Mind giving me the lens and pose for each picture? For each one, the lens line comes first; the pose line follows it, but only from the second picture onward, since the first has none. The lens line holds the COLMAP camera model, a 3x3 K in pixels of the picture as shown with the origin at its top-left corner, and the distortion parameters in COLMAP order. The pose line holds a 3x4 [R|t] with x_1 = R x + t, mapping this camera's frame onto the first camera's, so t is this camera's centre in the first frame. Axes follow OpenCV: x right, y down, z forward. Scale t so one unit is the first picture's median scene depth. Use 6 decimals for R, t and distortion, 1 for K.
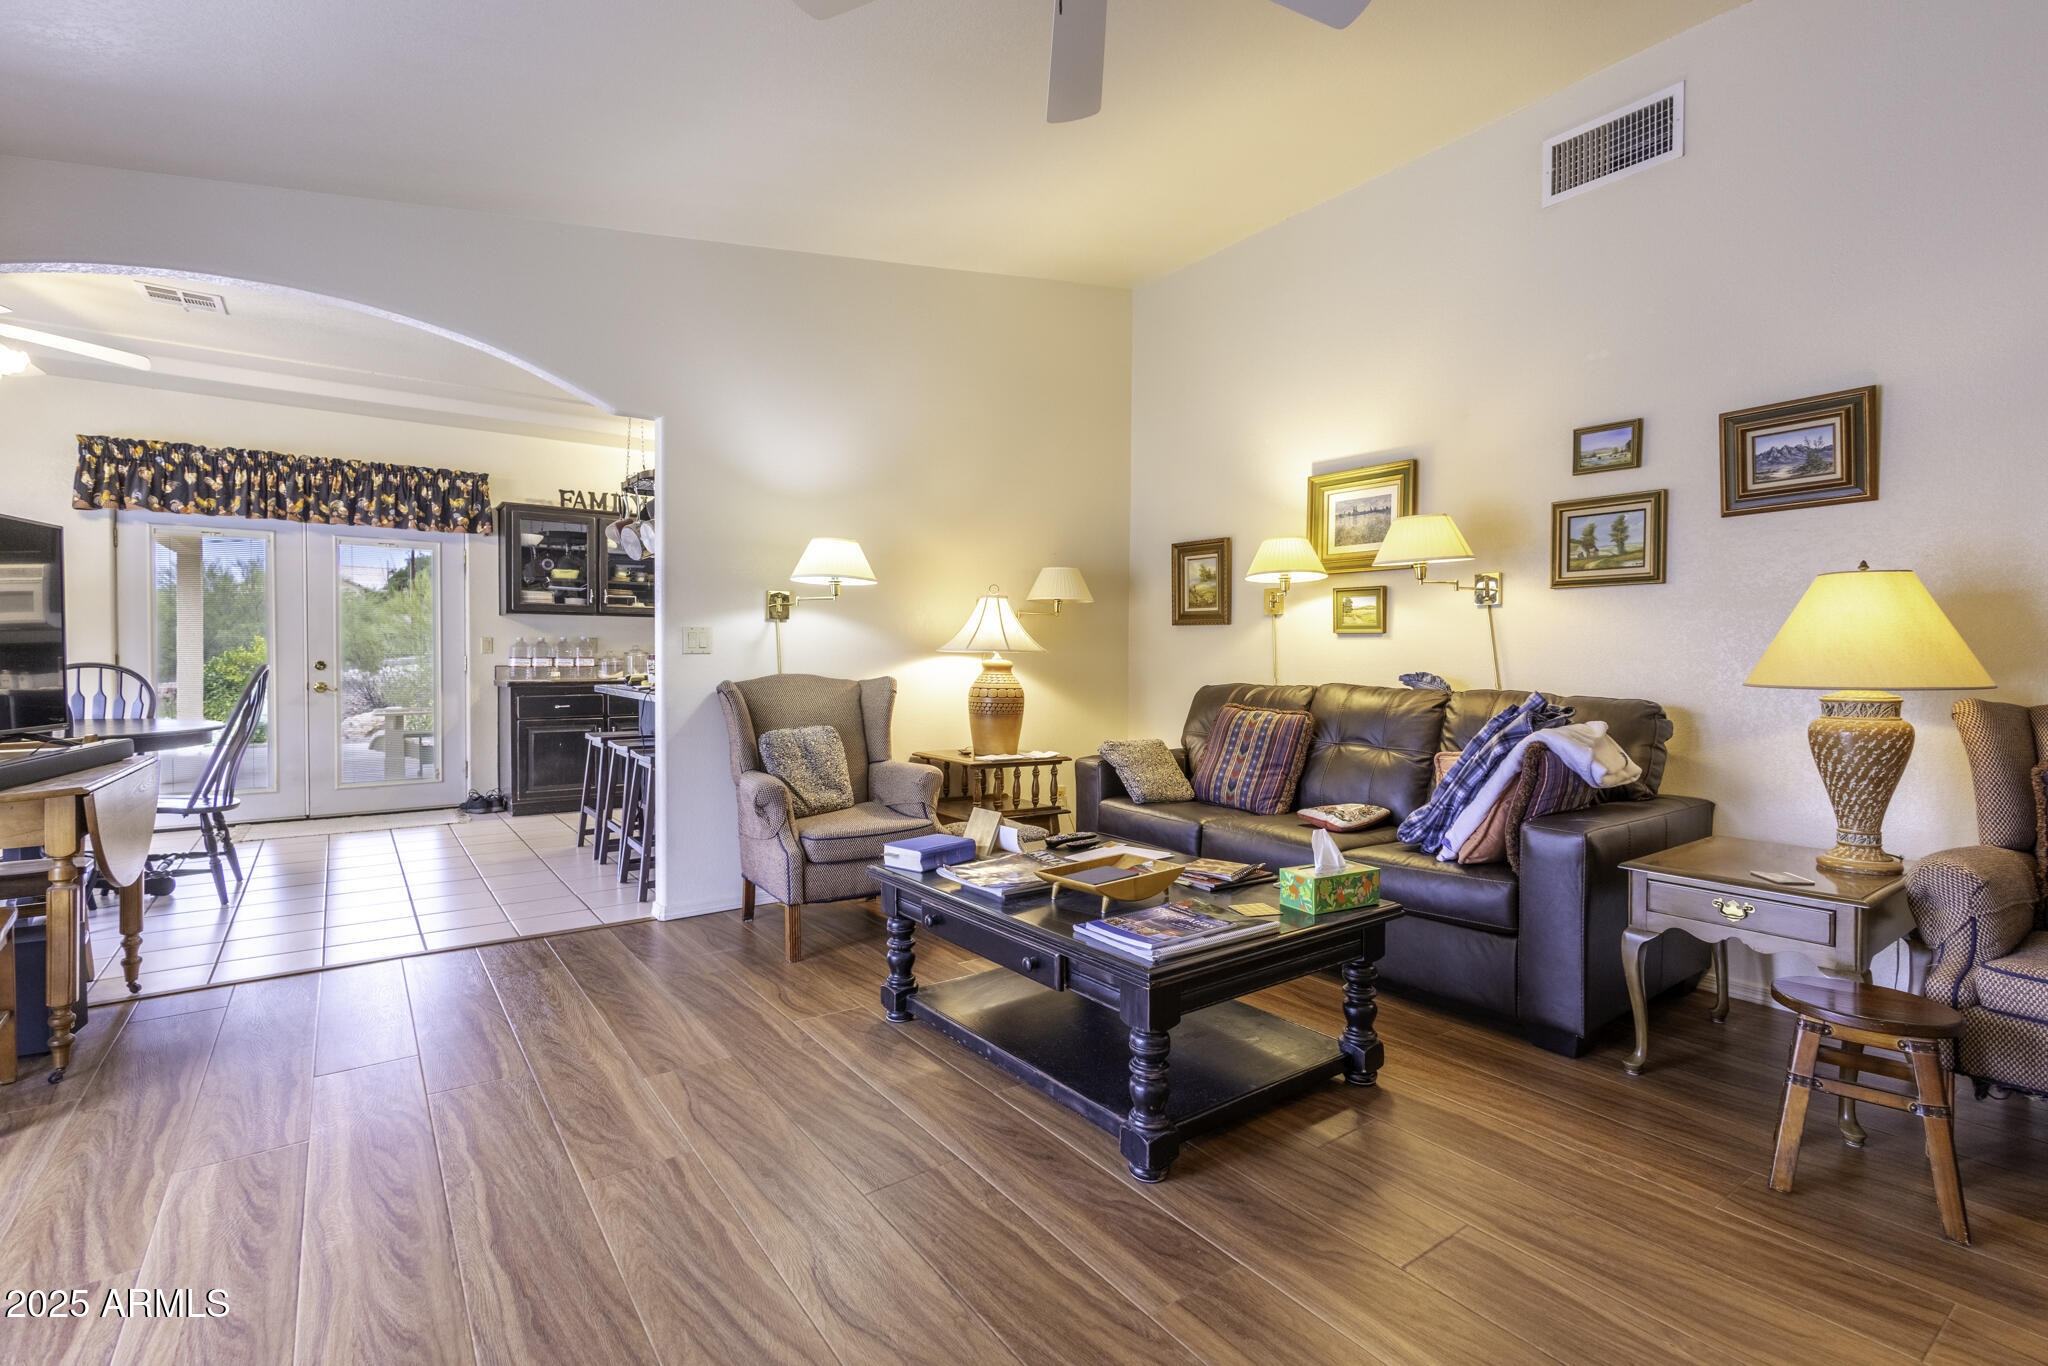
lens RADIAL K [[941.5, 0, 1016.6], [0, 941.5, 669.2], [0, 0, 1]] dist [0.004919, -0.000553]
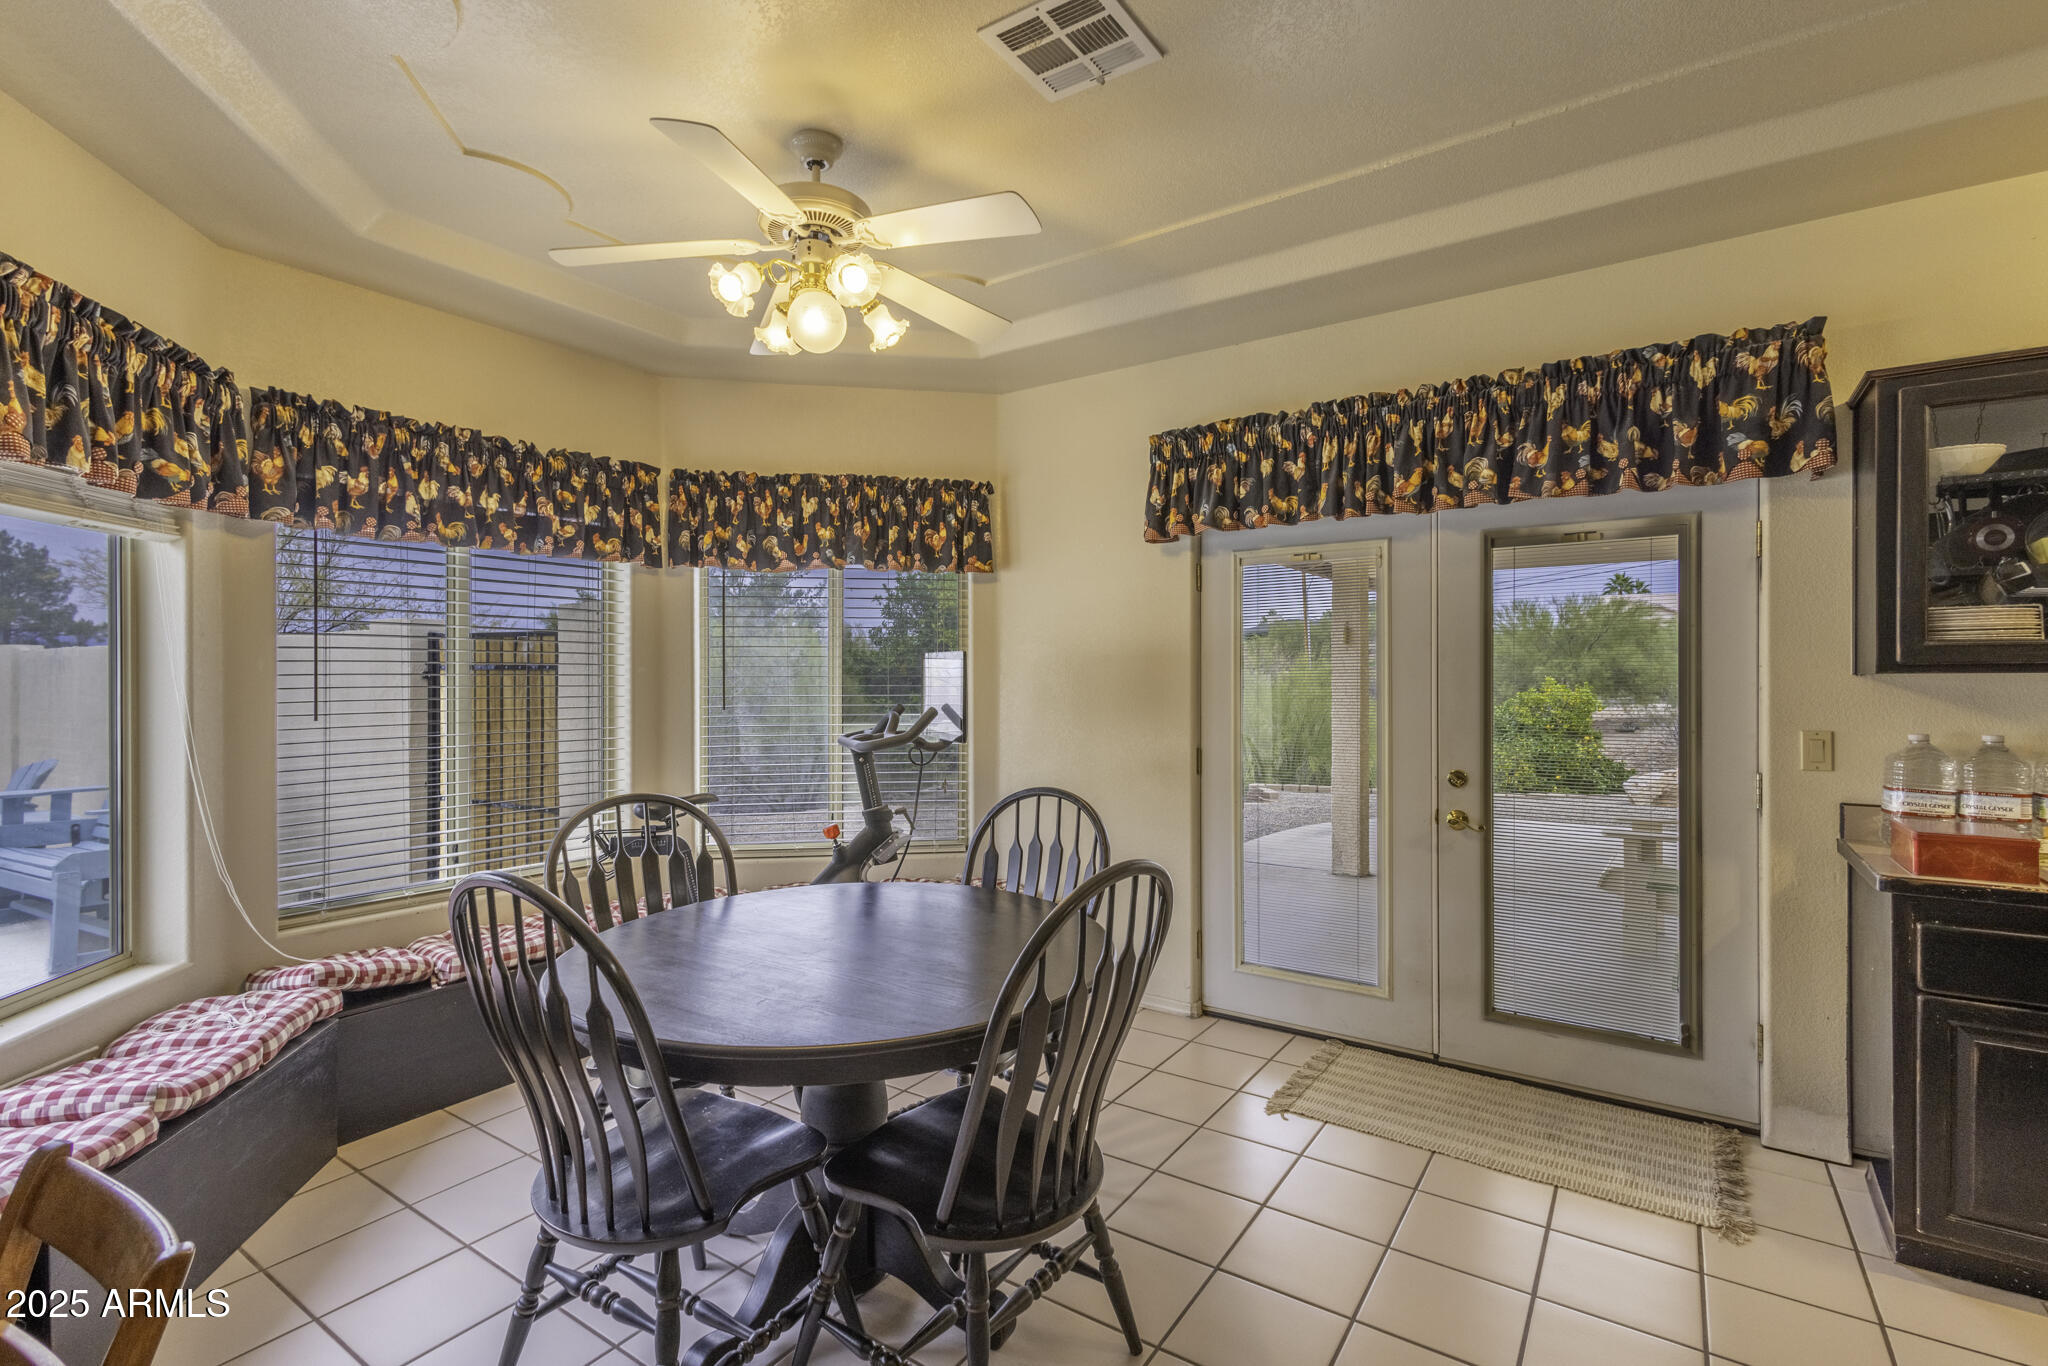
lens RADIAL K [[941.5, 0, 1013.9], [0, 941.5, 685.4], [0, 0, 1]] dist [0.004919, -0.000553]
pose [[0.341522, -0.000170, -0.939874, -0.332973], [-0.011454, 0.999925, -0.004343, -0.052981], [0.939804, 0.012249, 0.341495, 0.598888]]
